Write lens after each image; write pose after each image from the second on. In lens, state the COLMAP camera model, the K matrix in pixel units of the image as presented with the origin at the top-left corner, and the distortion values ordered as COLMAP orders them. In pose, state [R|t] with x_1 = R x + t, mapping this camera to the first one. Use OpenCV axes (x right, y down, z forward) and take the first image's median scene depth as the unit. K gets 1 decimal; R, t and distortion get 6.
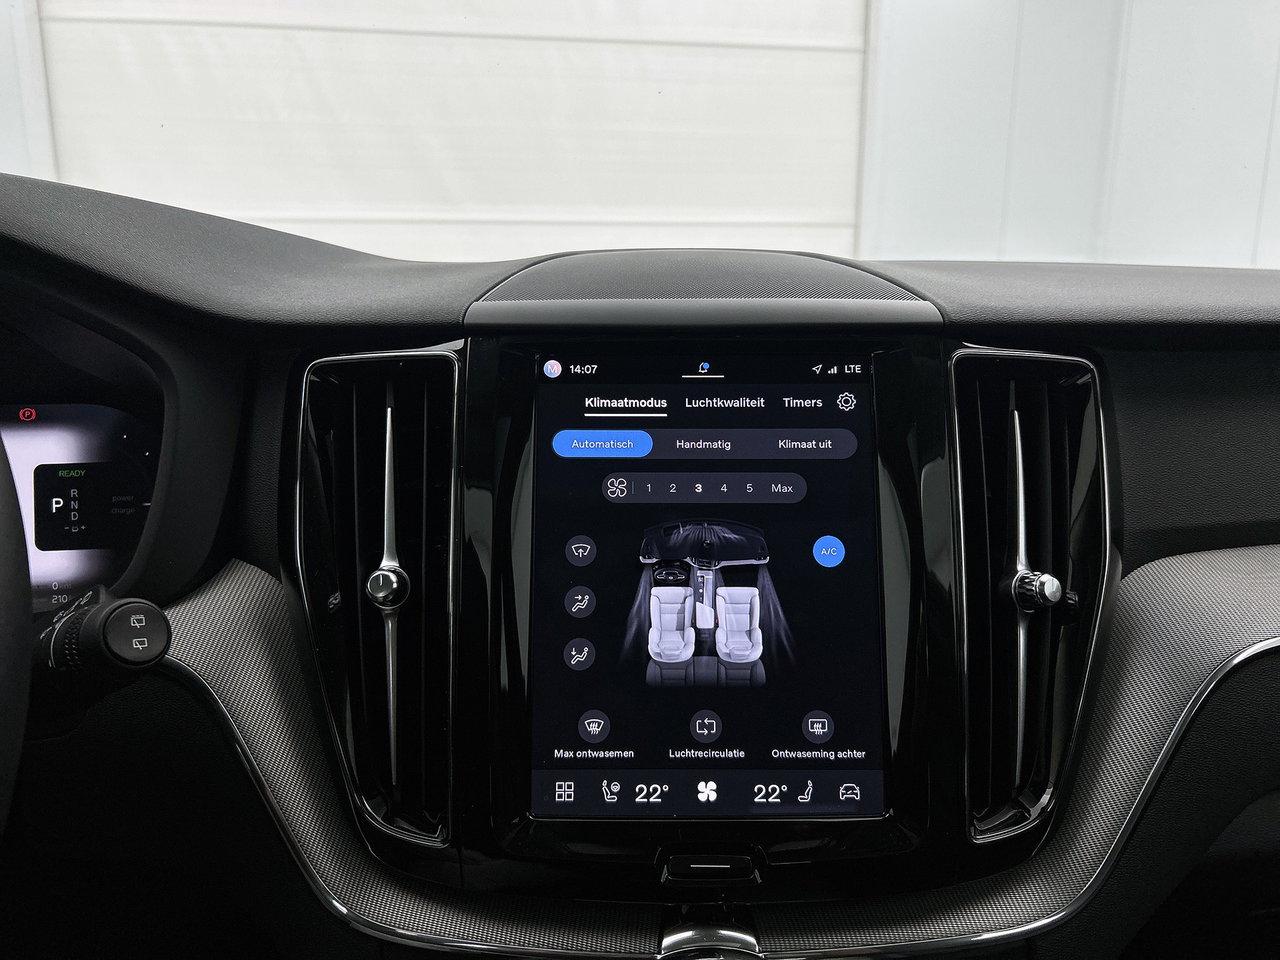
lens RADIAL K [[1010.1, 0, 640.0], [0, 1010.1, 480.0], [0, 0, 1]] dist [-0.002982, -0.004364]
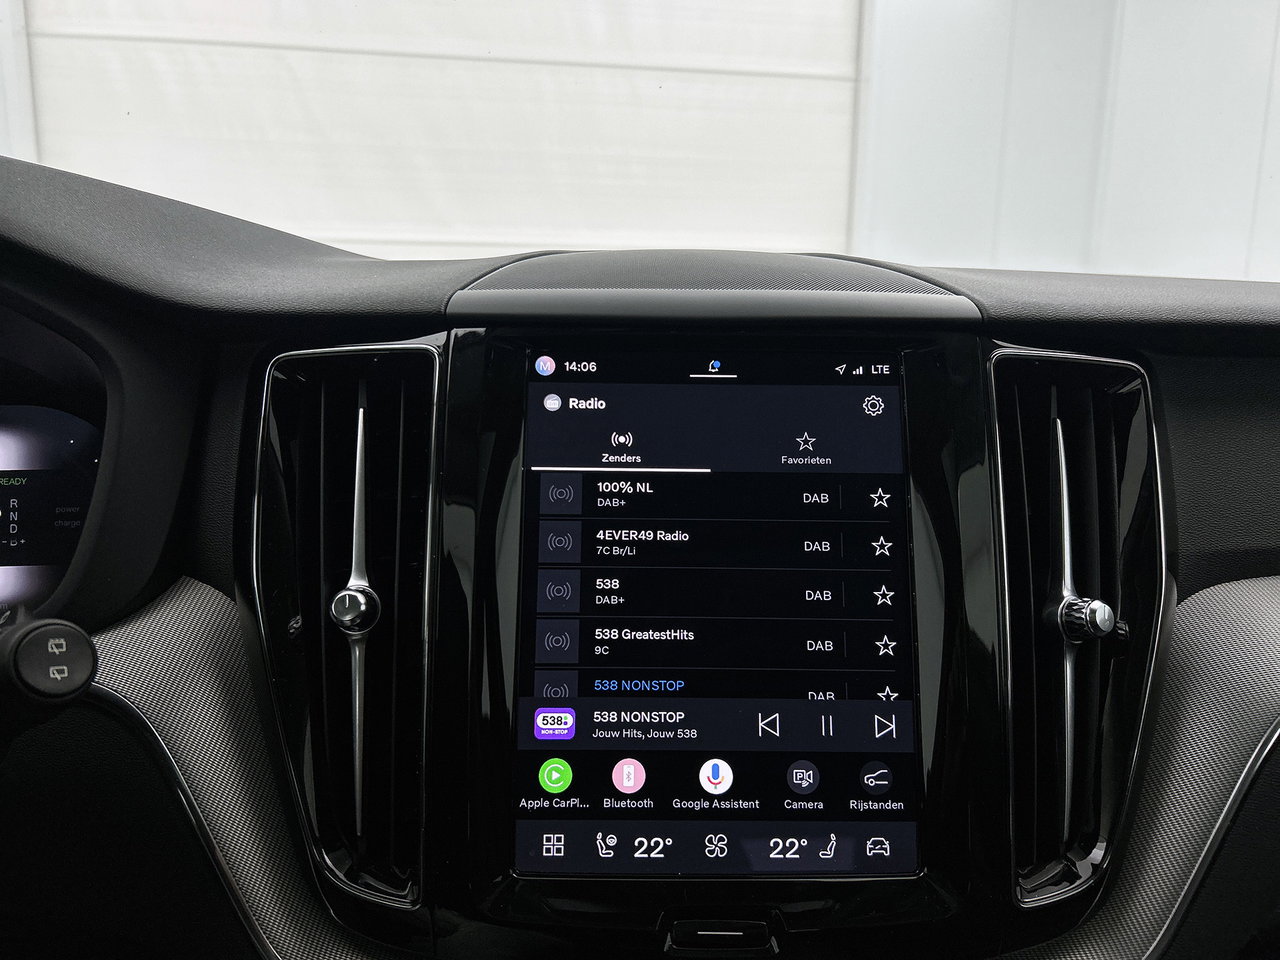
lens RADIAL K [[1010.1, 0, 640.0], [0, 1010.1, 480.0], [0, 0, 1]] dist [-0.002982, -0.004364]
pose [[0.999877, 0.009497, 0.012514, -0.012971], [-0.009162, 0.999606, -0.026538, 0.013937], [-0.012761, 0.026420, 0.999569, 0.109575]]
